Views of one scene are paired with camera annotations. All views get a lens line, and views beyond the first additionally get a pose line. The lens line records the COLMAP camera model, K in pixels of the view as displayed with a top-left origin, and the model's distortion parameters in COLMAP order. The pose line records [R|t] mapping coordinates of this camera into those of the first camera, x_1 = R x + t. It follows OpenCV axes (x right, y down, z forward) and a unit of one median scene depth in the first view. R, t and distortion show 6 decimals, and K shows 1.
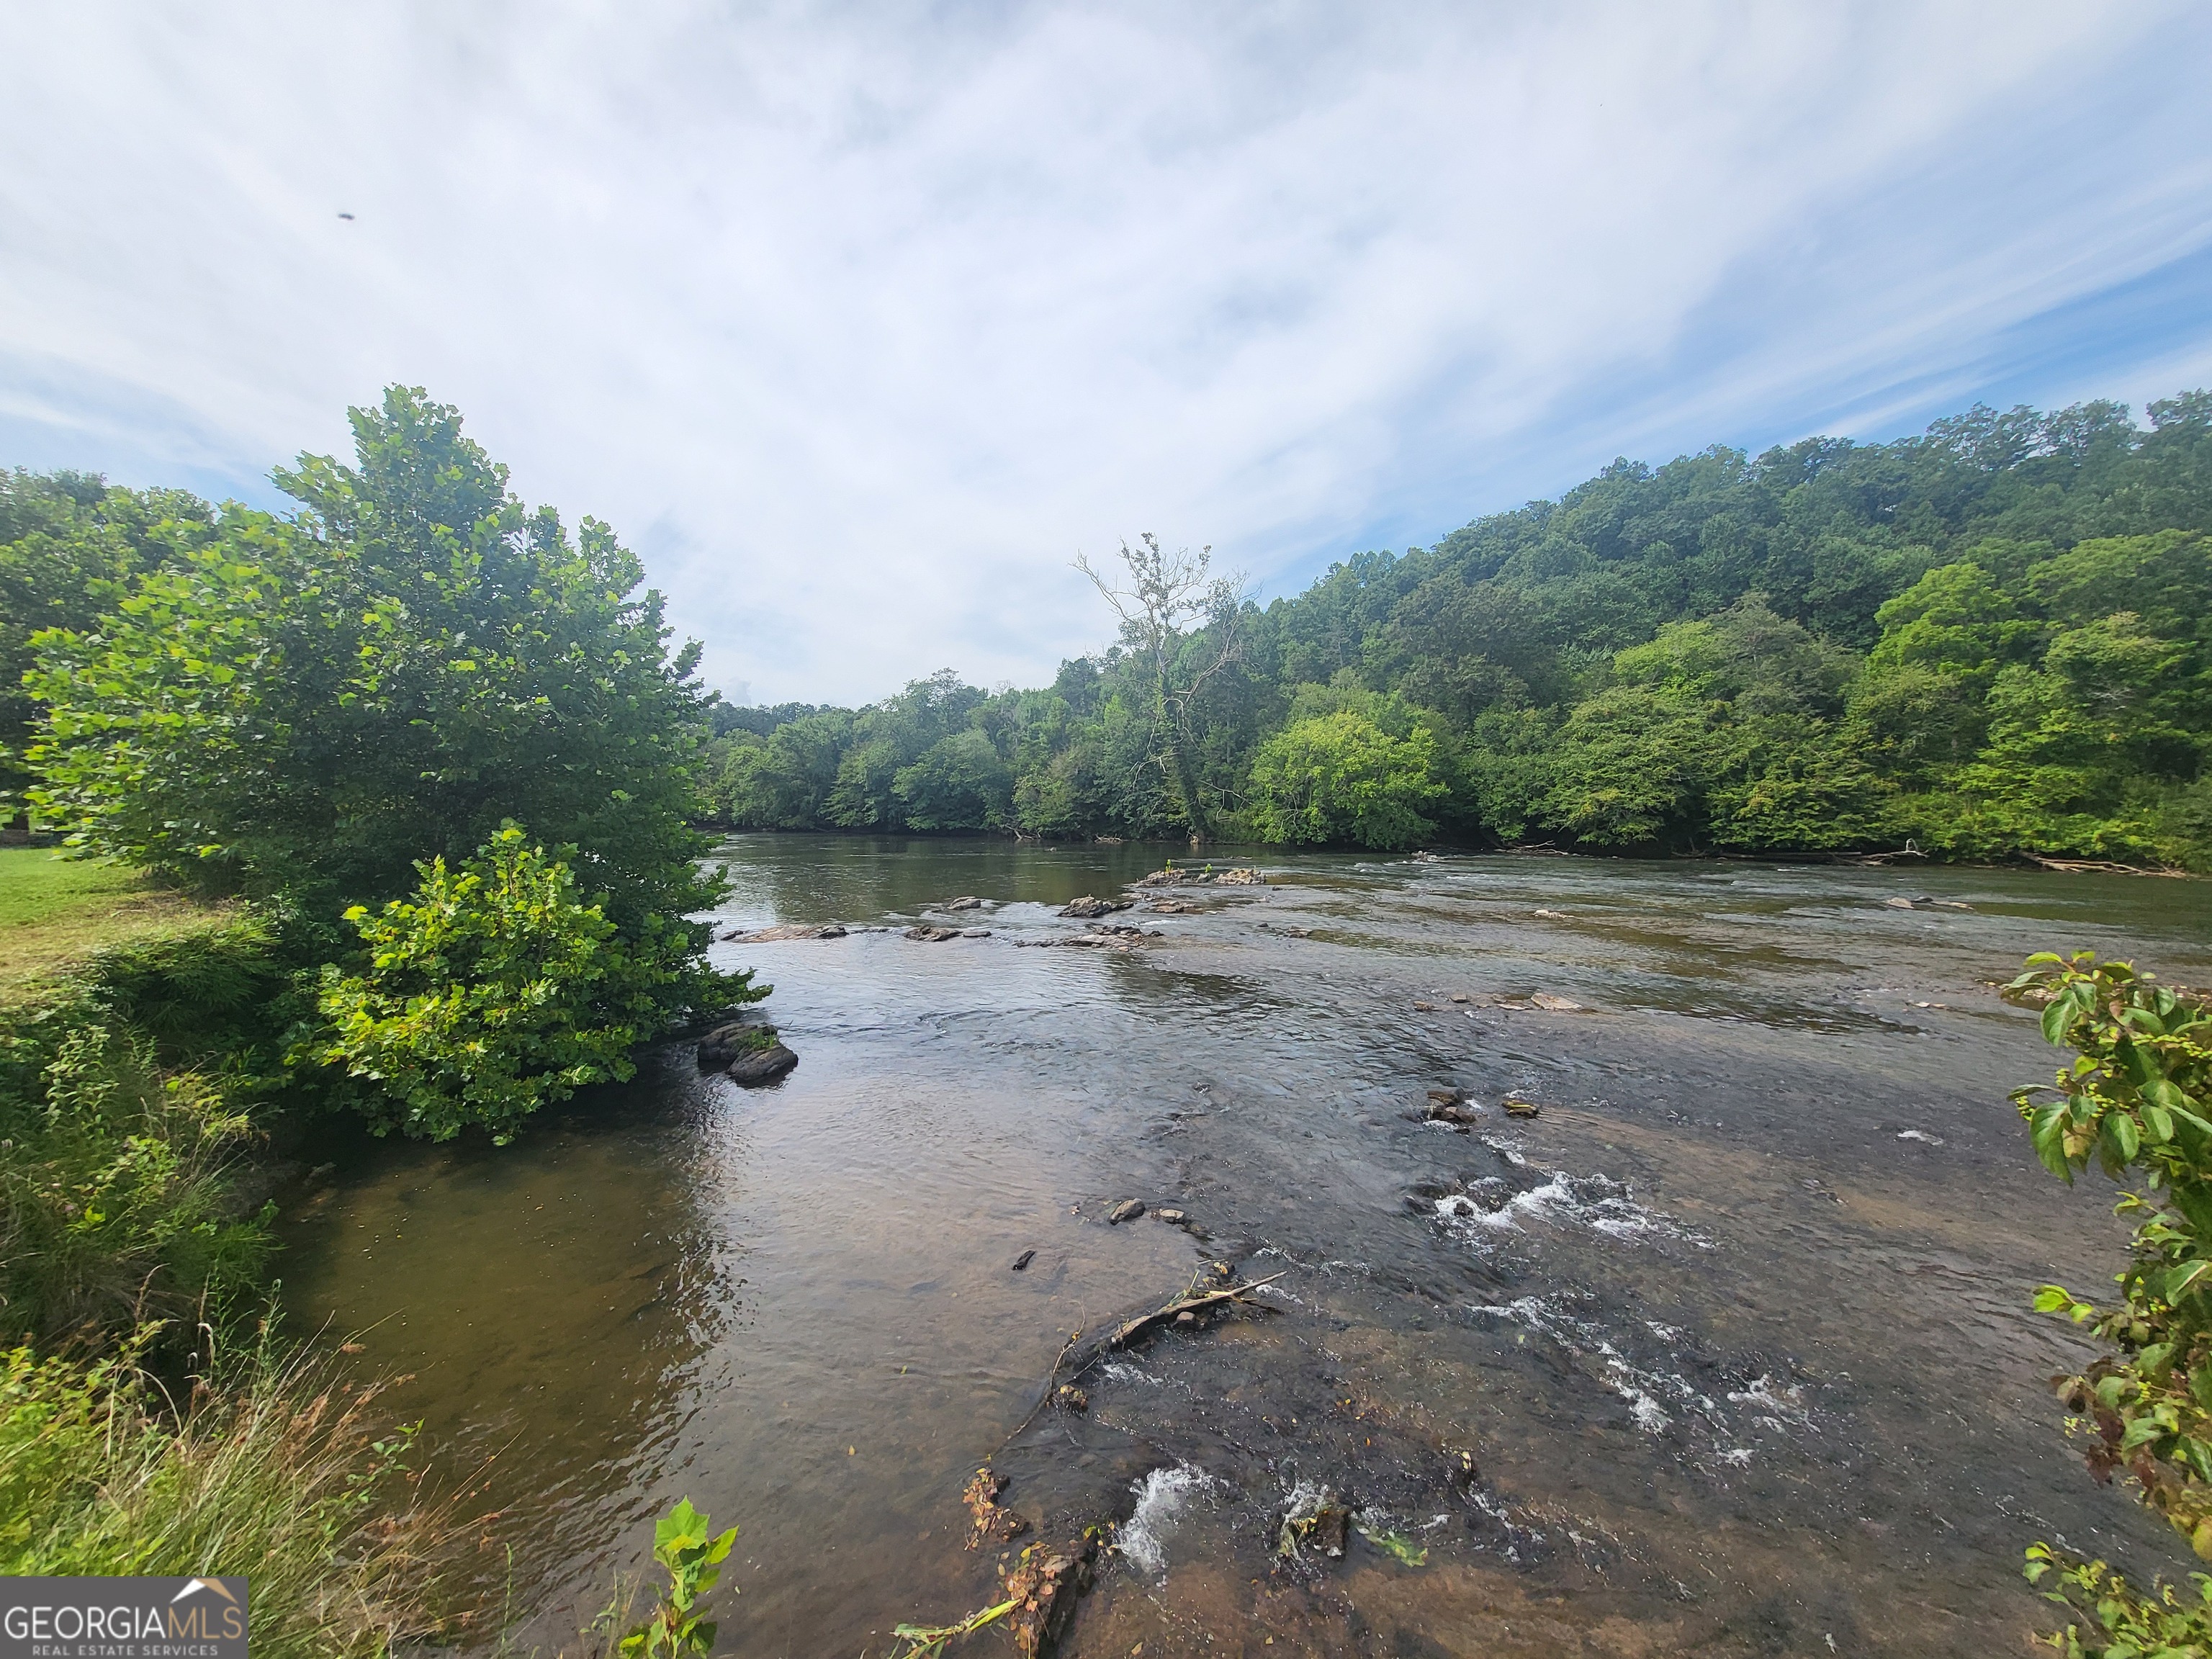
lens RADIAL K [[870.5, 0, 1122.8], [0, 870.5, 836.5], [0, 0, 1]] dist [0.001134, 0.000573]
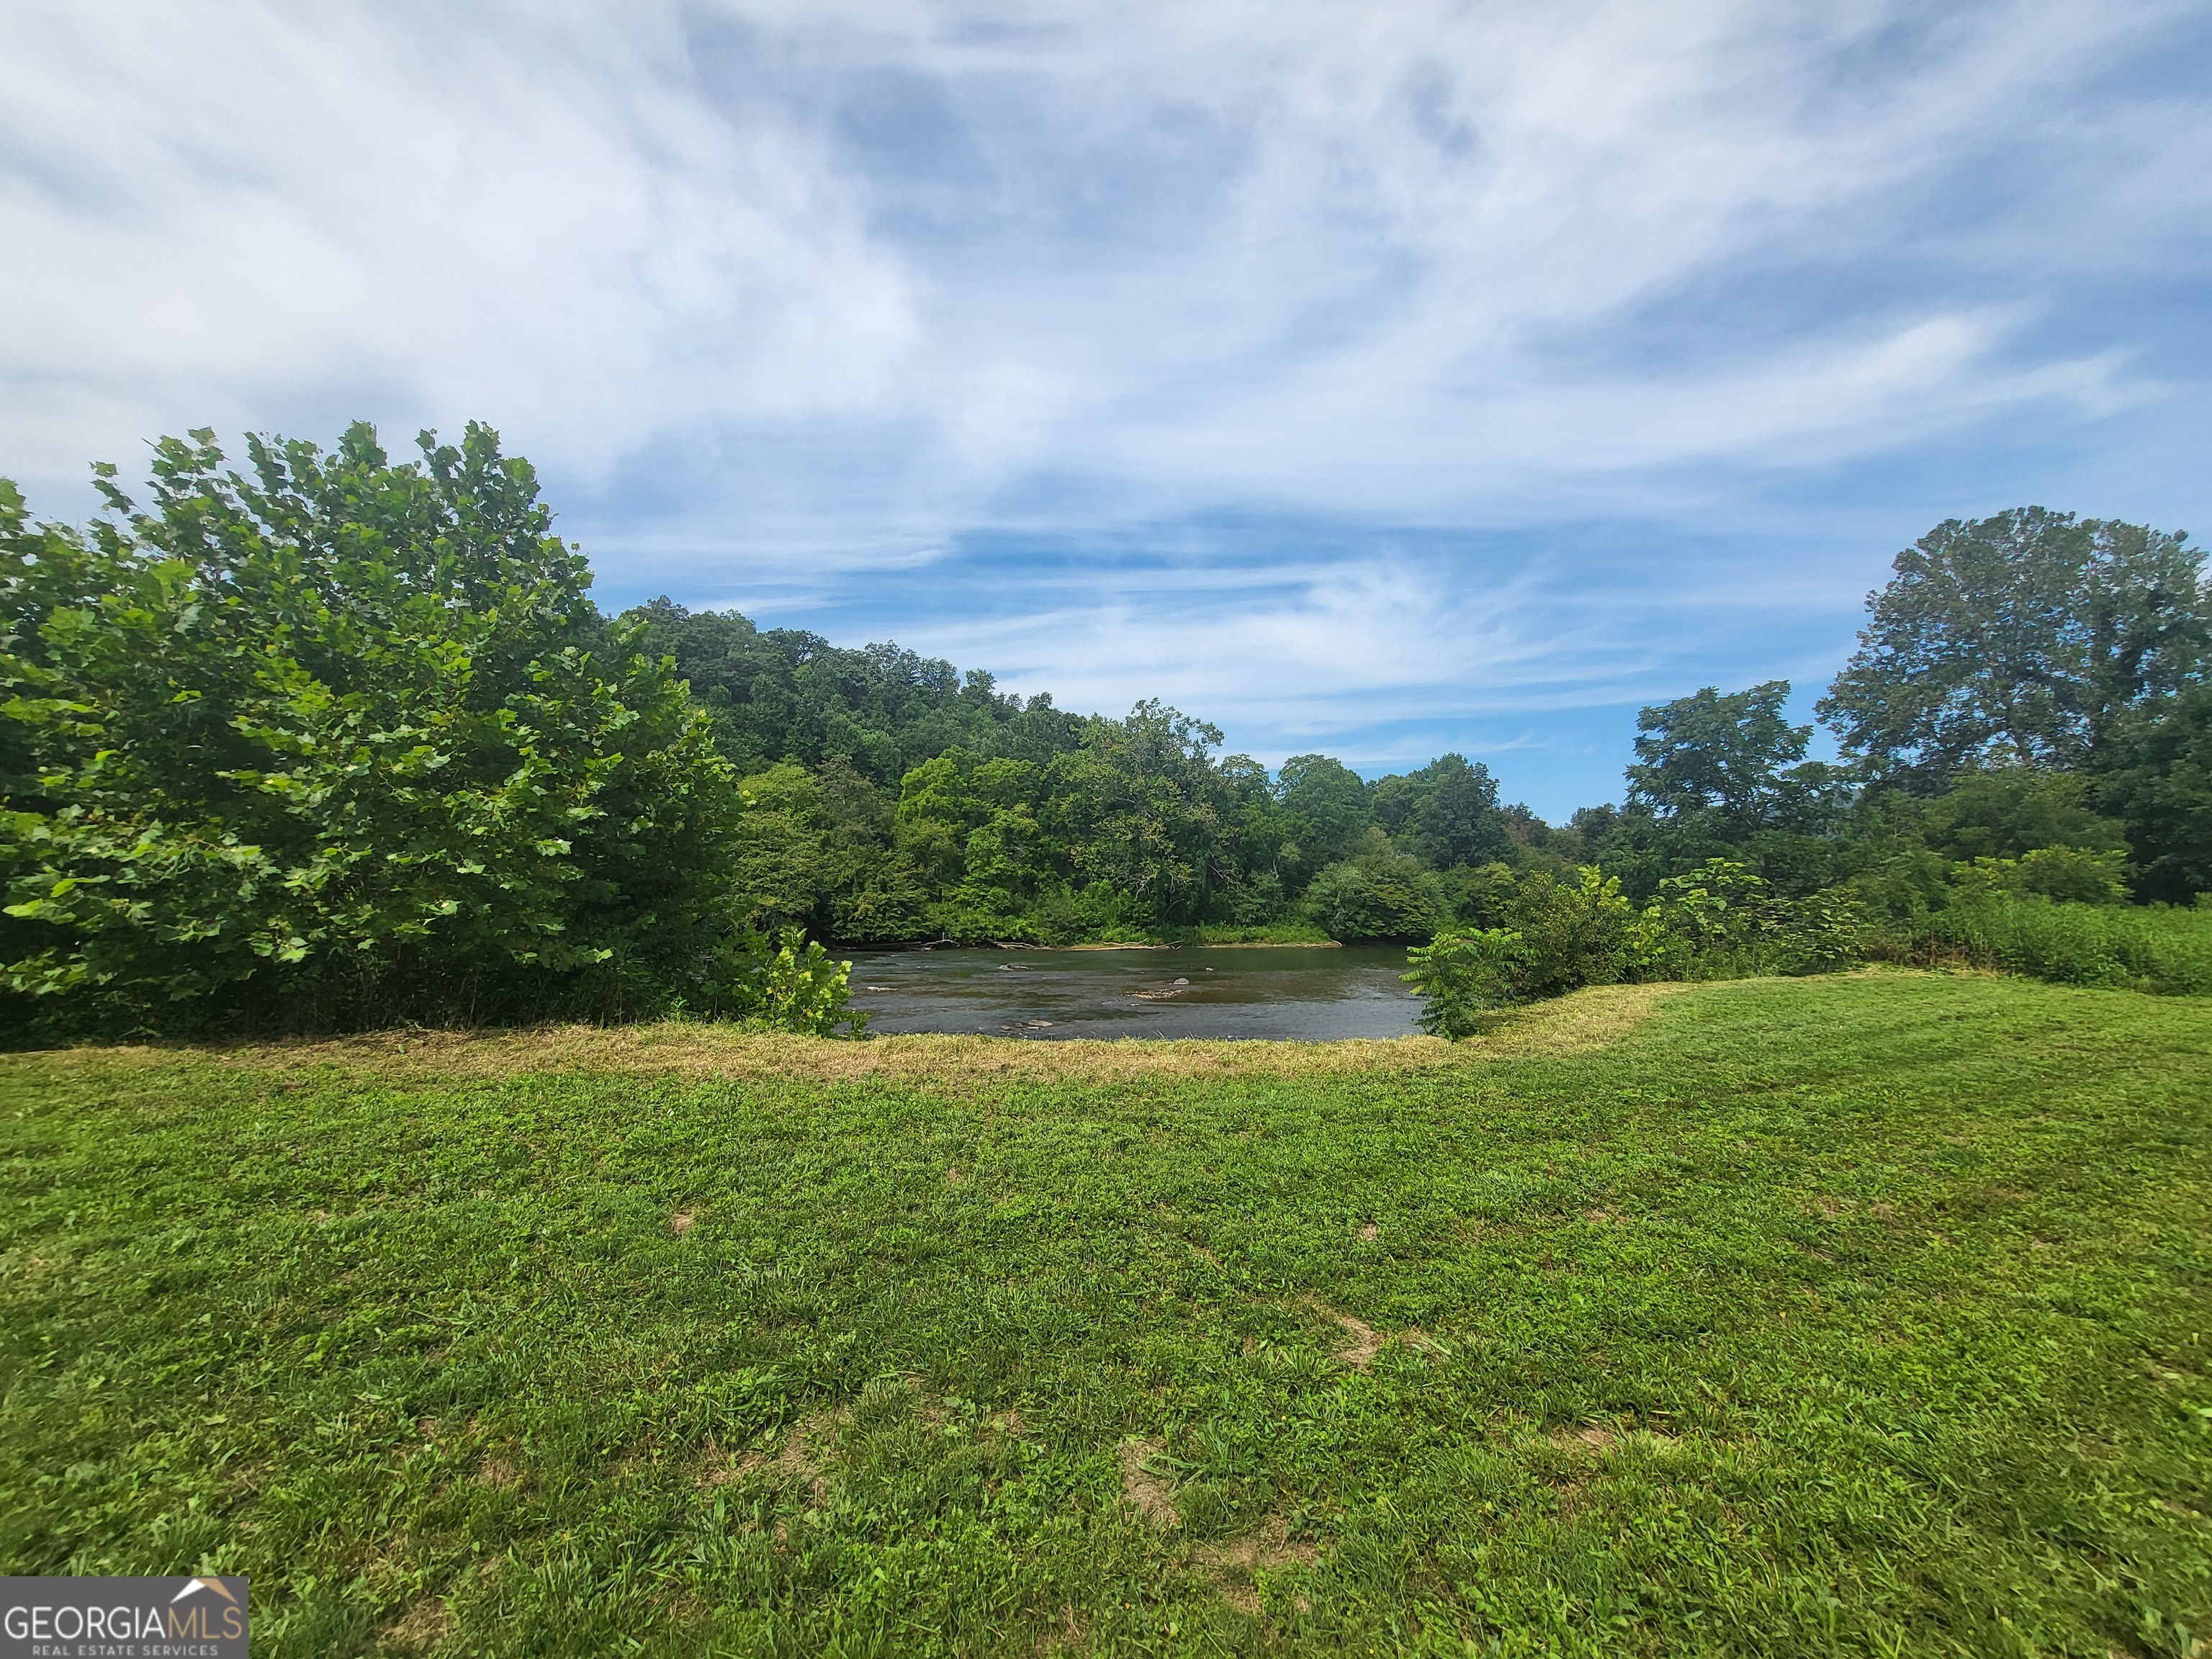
lens RADIAL K [[870.5, 0, 1110.7], [0, 870.5, 845.1], [0, 0, 1]] dist [0.001134, 0.000573]
pose [[0.458550, 0.068456, 0.886028, -0.338656], [0.028590, 0.995376, -0.091701, -0.001087], [-0.888209, 0.067381, 0.454473, 0.025077]]
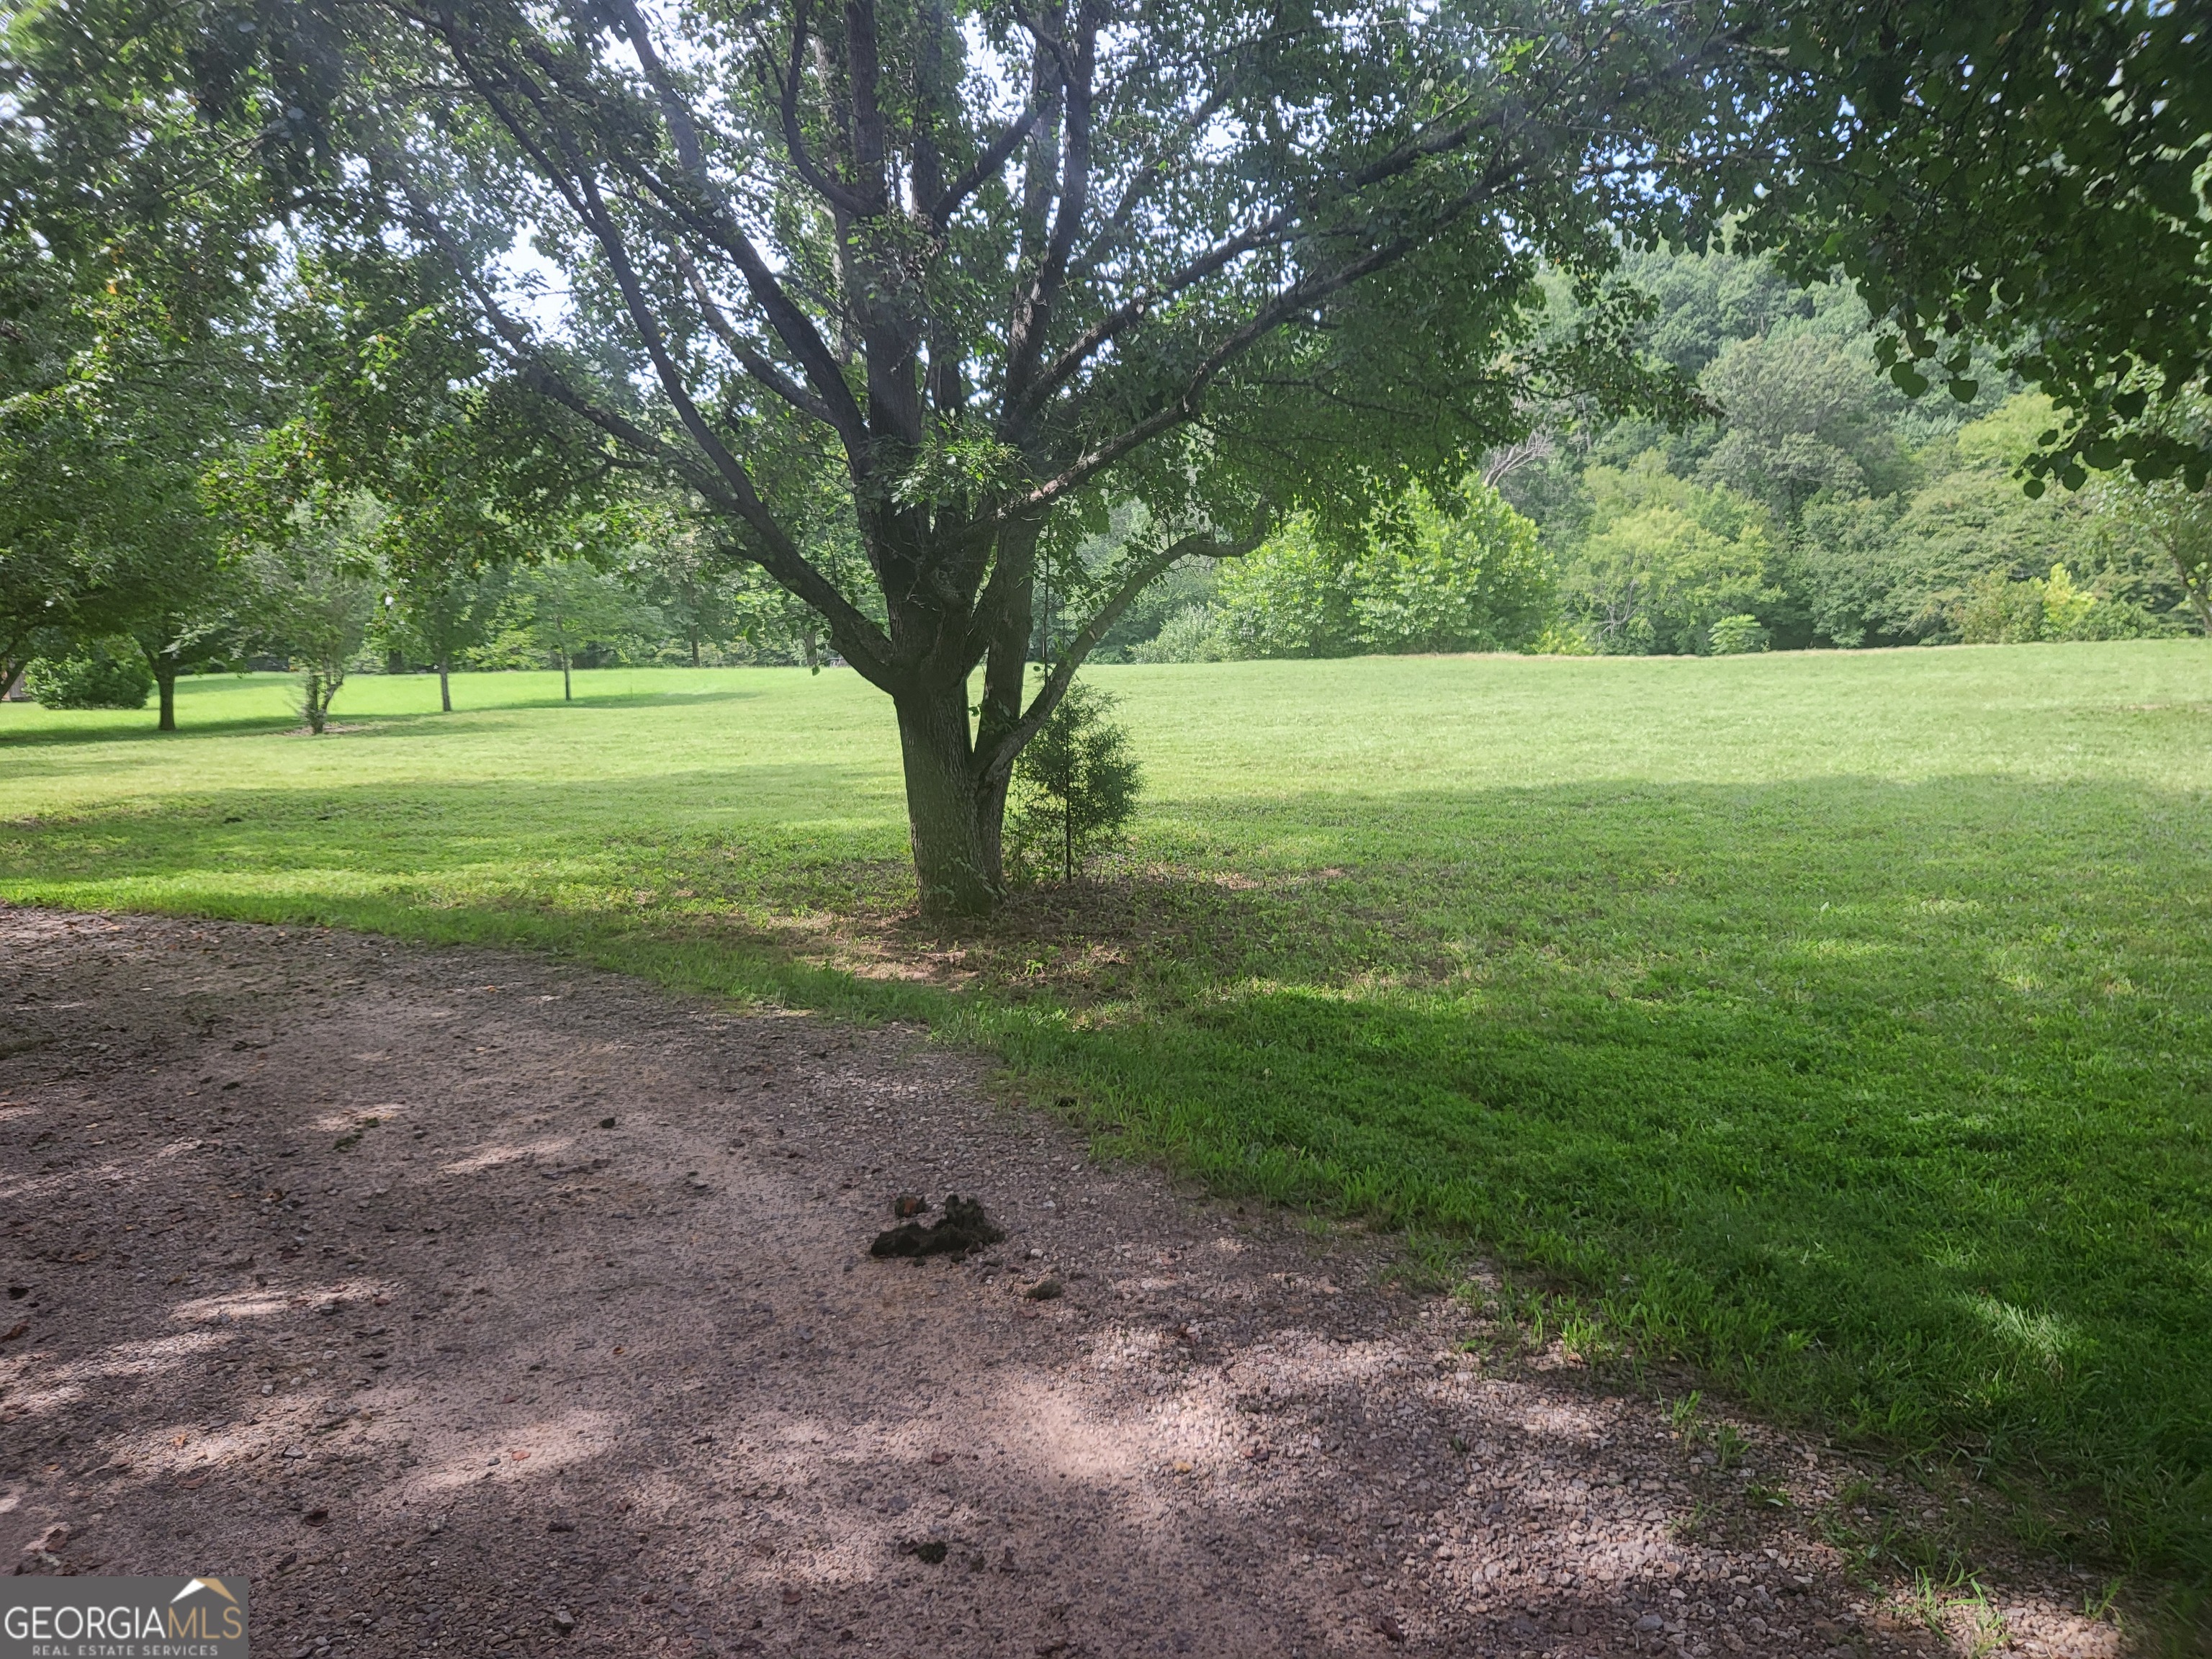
lens RADIAL K [[1840.0, 0, 1121.8], [0, 1840.0, 819.4], [0, 0, 1]] dist [0.010191, 0.022407]
pose [[0.996216, -0.038716, 0.077818, -0.575736], [0.033736, 0.997359, 0.064319, 0.042020], [-0.080103, -0.061450, 0.994891, -1.069989]]
